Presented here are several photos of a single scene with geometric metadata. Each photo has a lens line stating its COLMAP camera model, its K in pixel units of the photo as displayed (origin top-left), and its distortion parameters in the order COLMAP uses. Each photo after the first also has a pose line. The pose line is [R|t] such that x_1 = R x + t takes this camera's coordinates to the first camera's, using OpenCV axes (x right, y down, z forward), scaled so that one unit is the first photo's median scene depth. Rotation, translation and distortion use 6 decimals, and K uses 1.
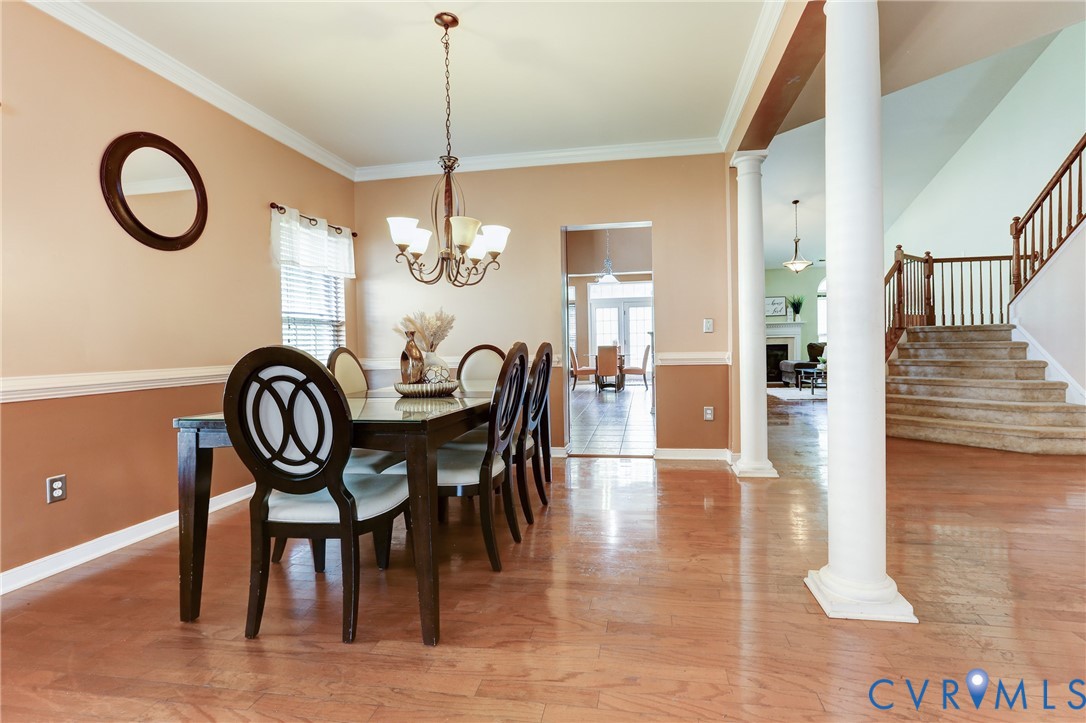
lens RADIAL K [[507.7, 0, 544.6], [0, 507.7, 358.5], [0, 0, 1]] dist [-0.034981, 0.020957]
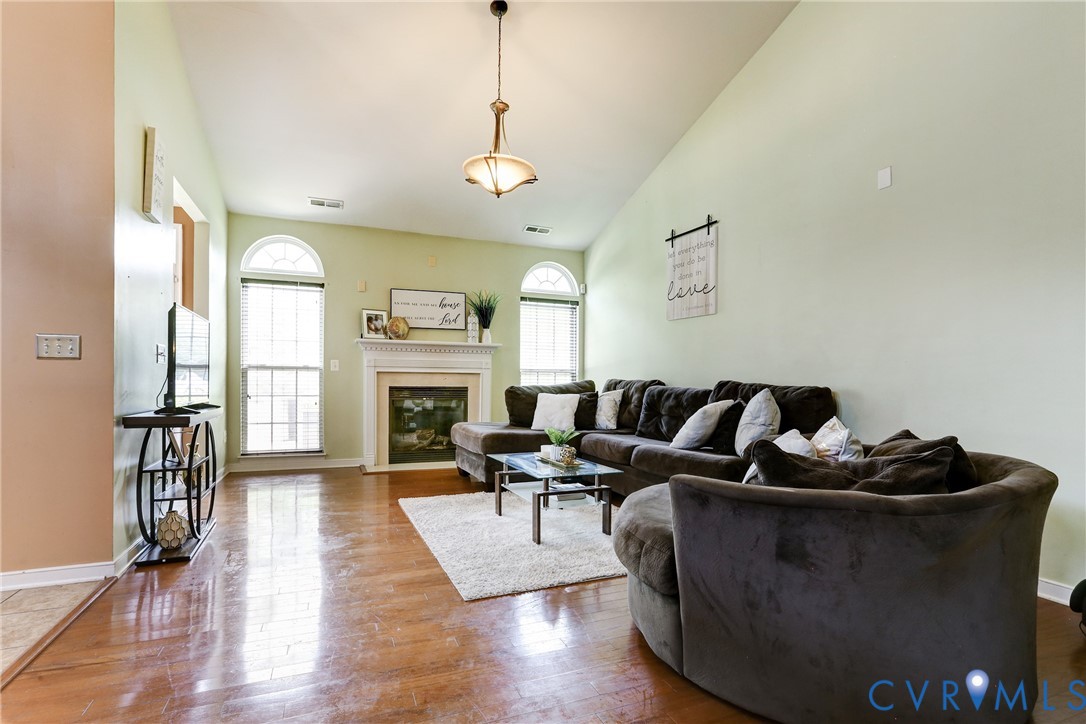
lens RADIAL K [[517.4, 0, 538.4], [0, 517.4, 379.5], [0, 0, 1]] dist [-0.038263, 0.000243]
pose [[0.829113, 0.026560, 0.558450, 0.510705], [-0.010735, 0.999443, -0.031596, -0.041091], [-0.558978, 0.020202, 0.828936, 1.077596]]
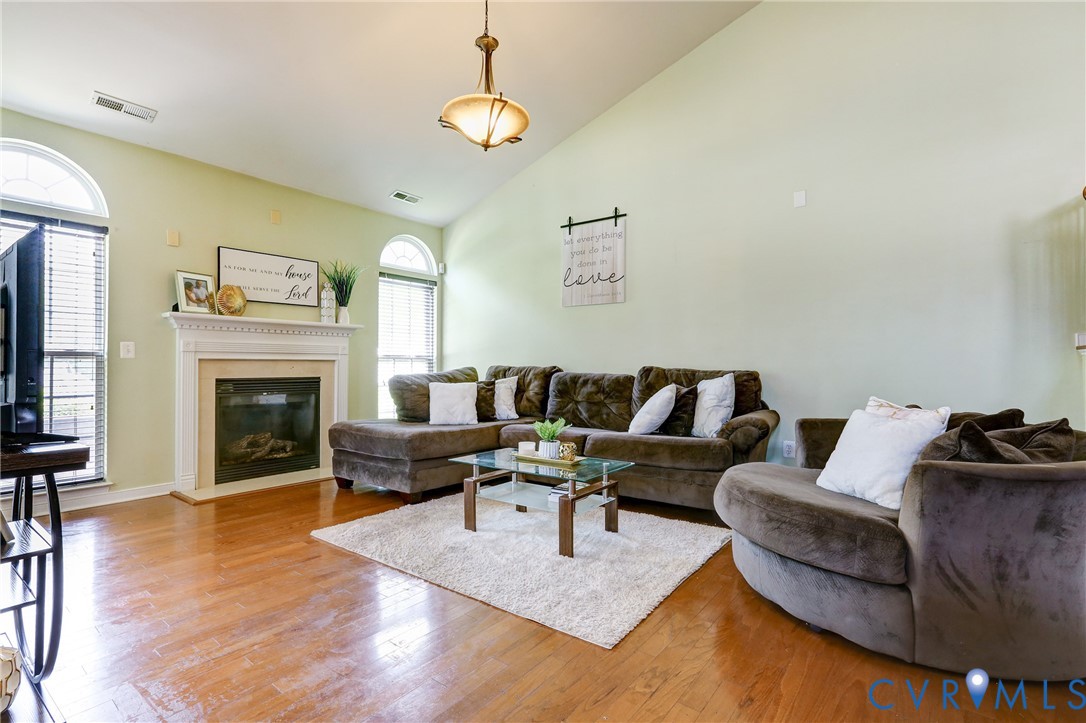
lens RADIAL K [[507.7, 0, 544.6], [0, 507.7, 358.5], [0, 0, 1]] dist [-0.034981, 0.020957]
pose [[0.439481, 0.031386, 0.897703, 0.392254], [0.016514, 0.998938, -0.043011, -0.046731], [-0.898100, 0.033727, 0.438496, 1.334034]]
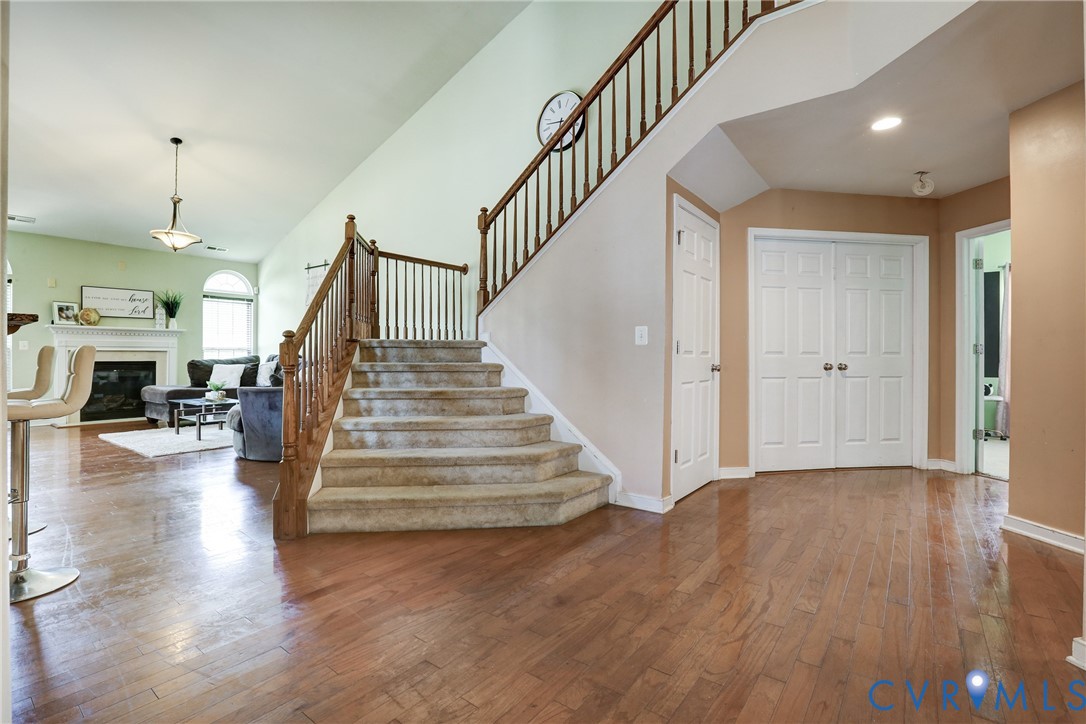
lens RADIAL K [[499.9, 0, 541.8], [0, 499.9, 351.0], [0, 0, 1]] dist [-0.036726, 0.014392]
pose [[0.438359, 0.027031, 0.898394, 0.234585], [0.015379, 0.999176, -0.037568, -0.018724], [-0.898669, 0.030284, 0.437582, 0.493167]]
